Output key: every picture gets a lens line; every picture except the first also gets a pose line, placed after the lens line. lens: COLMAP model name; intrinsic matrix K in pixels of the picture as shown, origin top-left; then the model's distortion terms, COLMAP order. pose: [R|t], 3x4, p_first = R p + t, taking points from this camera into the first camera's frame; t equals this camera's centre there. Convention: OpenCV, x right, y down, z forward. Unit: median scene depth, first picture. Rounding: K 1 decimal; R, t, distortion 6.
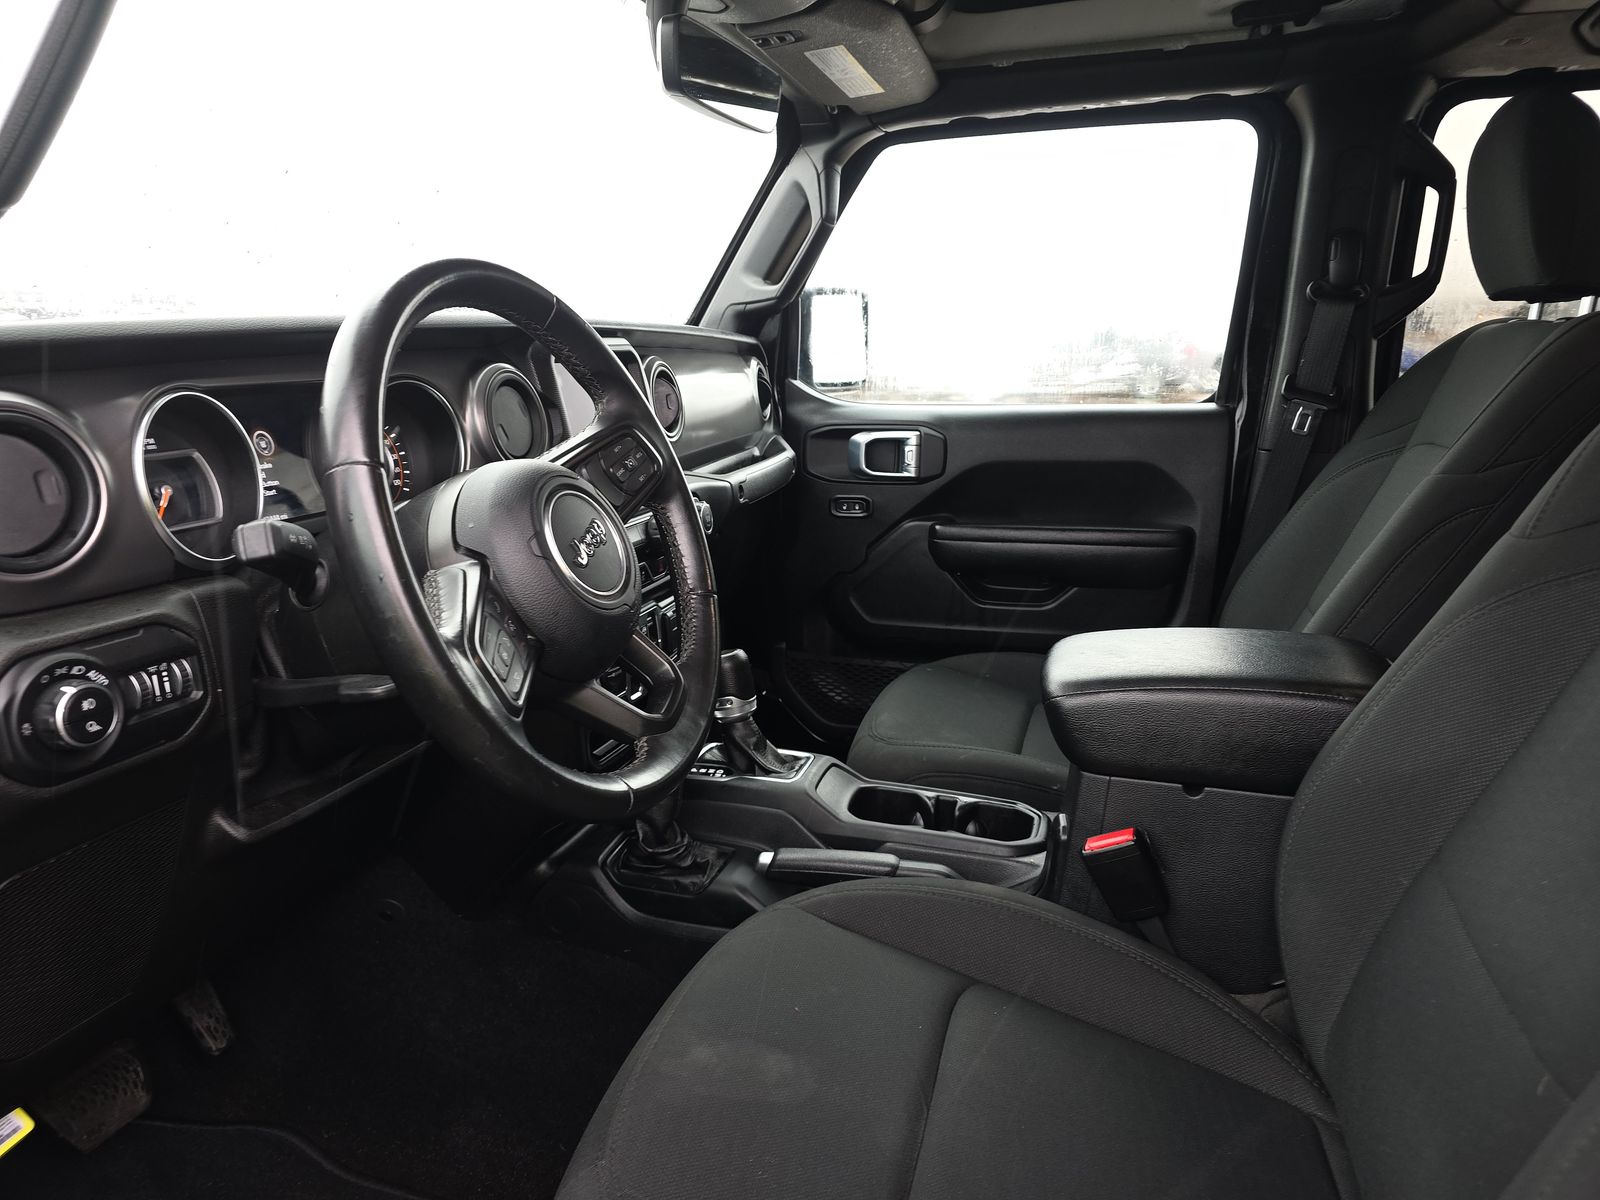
lens RADIAL K [[1052.6, 0, 800.0], [0, 1052.6, 600.0], [0, 0, 1]] dist [-0.005128, -0.004772]
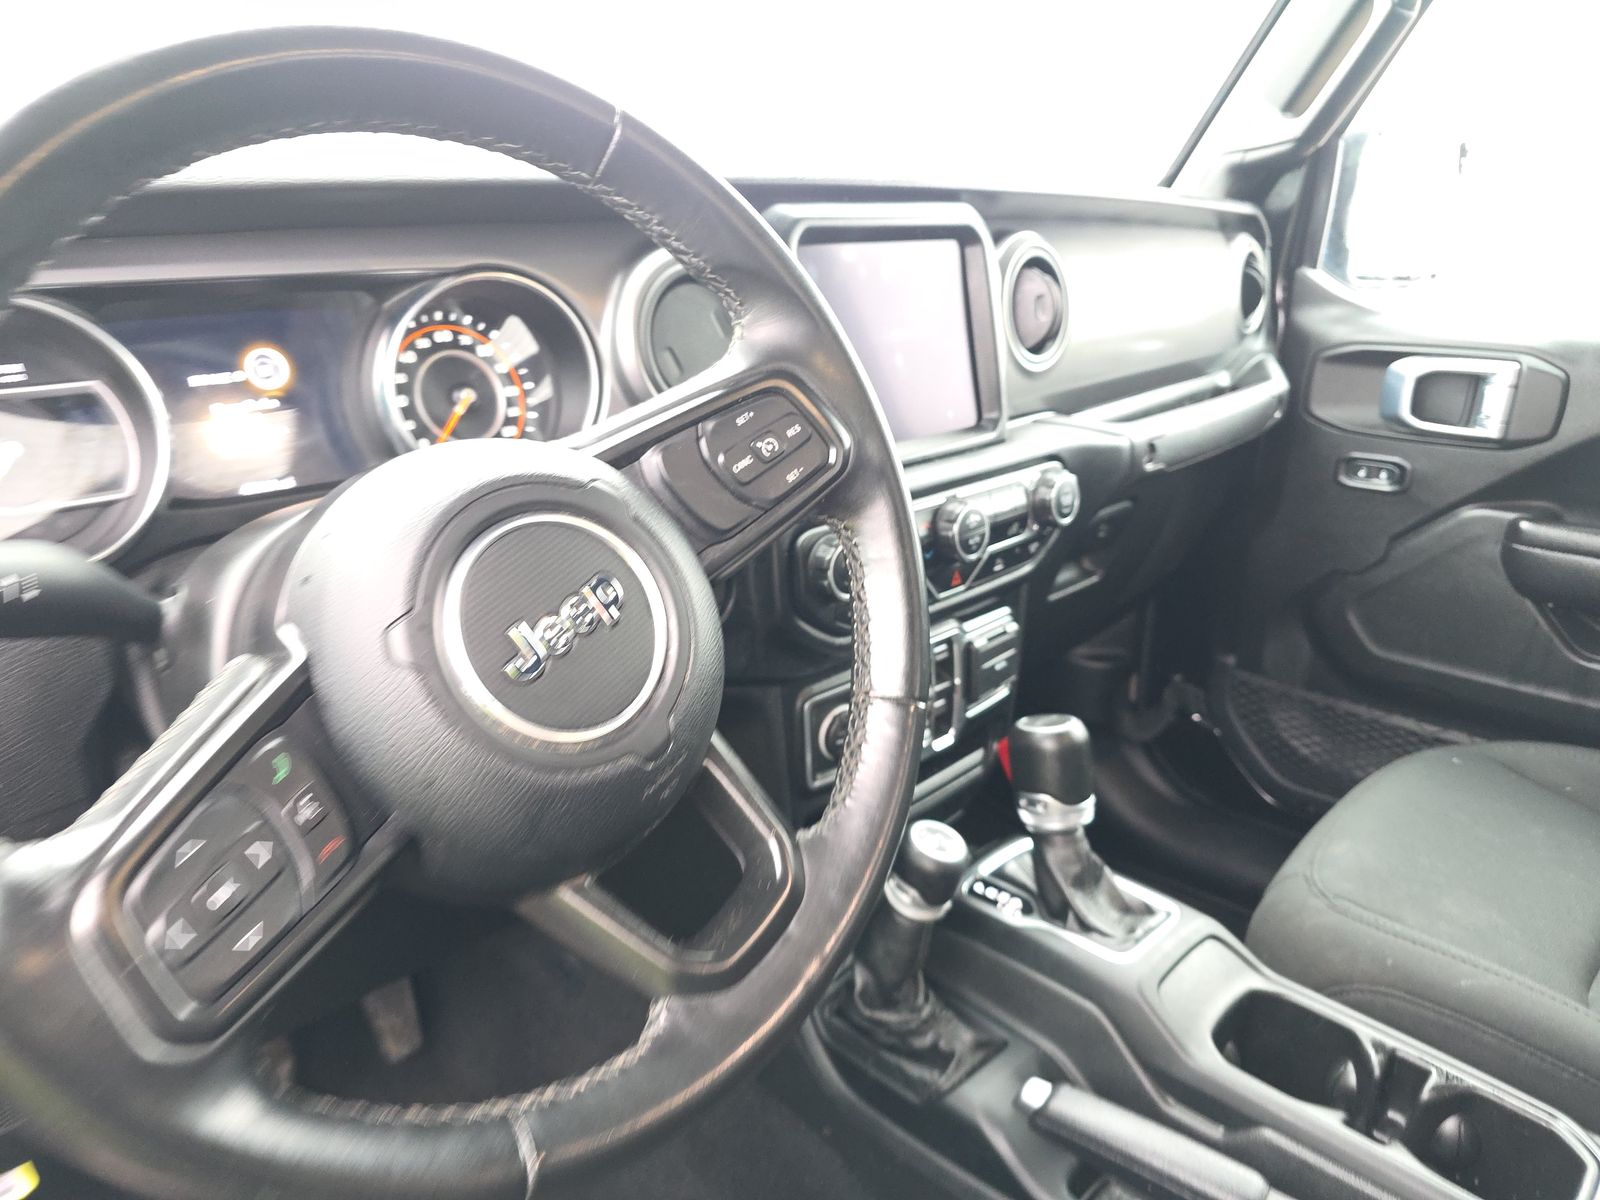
lens RADIAL K [[1052.6, 0, 800.0], [0, 1052.6, 600.0], [0, 0, 1]] dist [-0.005128, -0.004772]
pose [[0.872795, 0.160741, -0.460860, 0.054314], [-0.109133, 0.984579, 0.136725, -0.066137], [0.475730, -0.069038, 0.876878, 0.280816]]
